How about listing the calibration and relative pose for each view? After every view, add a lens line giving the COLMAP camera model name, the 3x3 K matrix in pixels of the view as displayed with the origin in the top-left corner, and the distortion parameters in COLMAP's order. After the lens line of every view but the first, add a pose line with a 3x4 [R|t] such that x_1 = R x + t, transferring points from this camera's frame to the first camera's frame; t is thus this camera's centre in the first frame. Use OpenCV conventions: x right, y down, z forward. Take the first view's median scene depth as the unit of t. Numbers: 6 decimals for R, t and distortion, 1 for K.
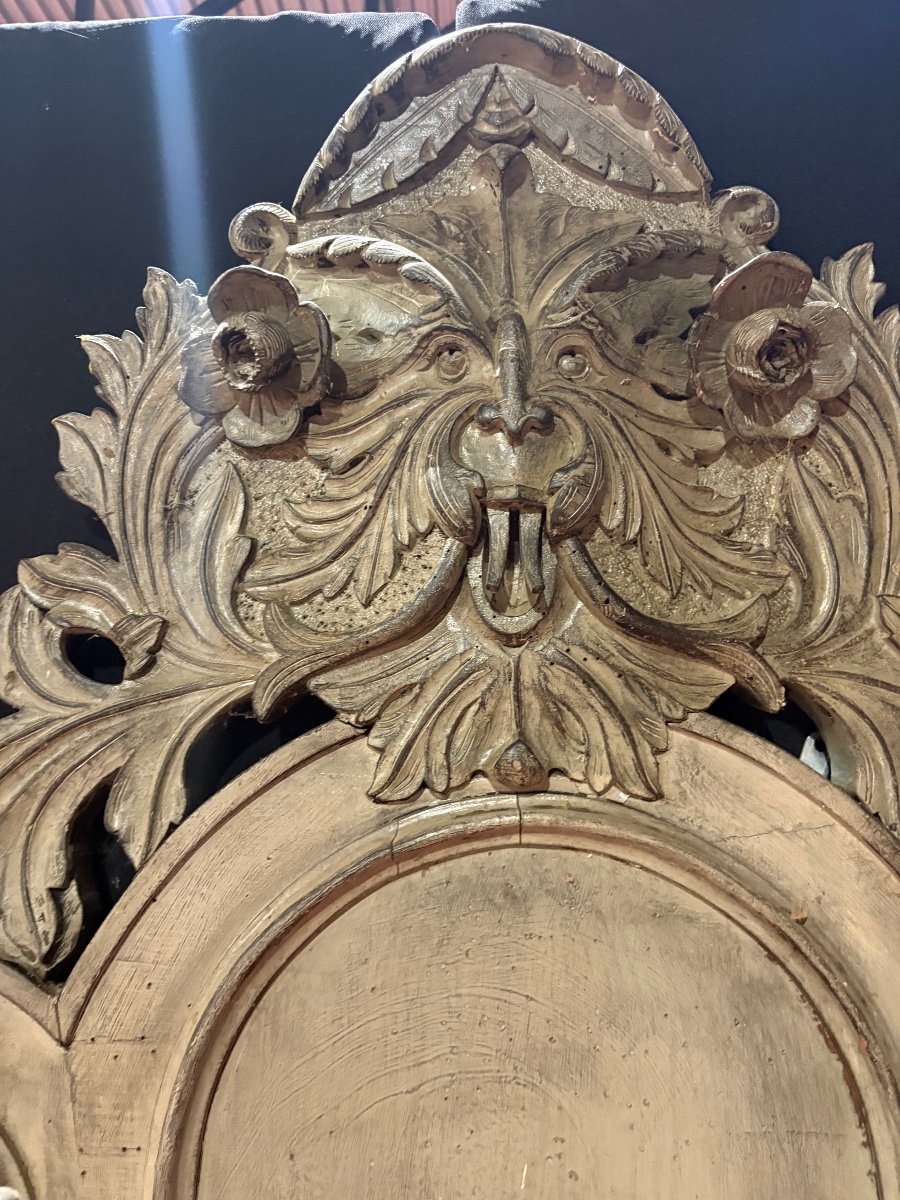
lens RADIAL K [[918.6, 0, 443.7], [0, 918.6, 602.2], [0, 0, 1]] dist [0.036485, -0.041390]
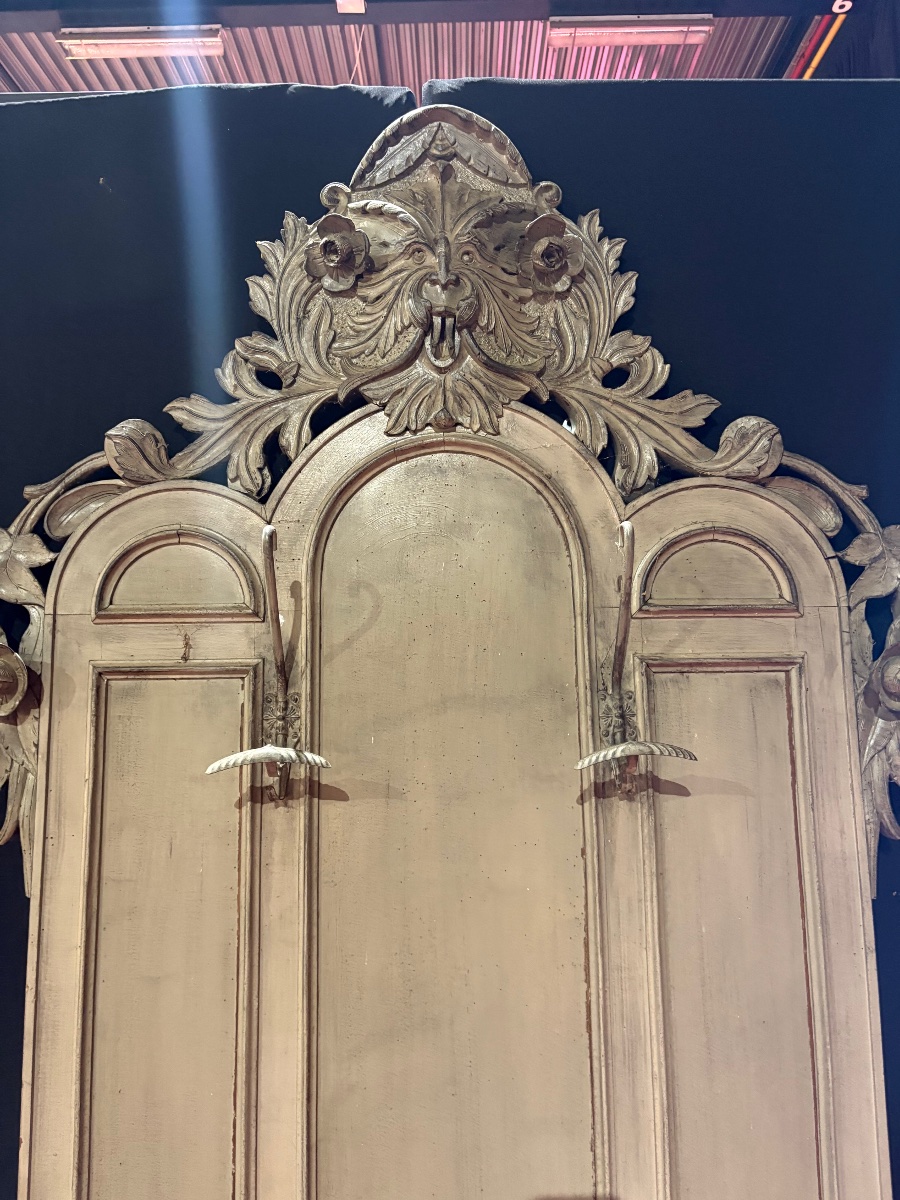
lens RADIAL K [[918.6, 0, 443.7], [0, 918.6, 602.2], [0, 0, 1]] dist [0.036485, -0.041390]
pose [[0.999276, 0.008091, 0.037175, -0.008995], [-0.011062, 0.996699, 0.080424, 0.452205], [-0.036401, -0.080777, 0.996067, -1.499885]]
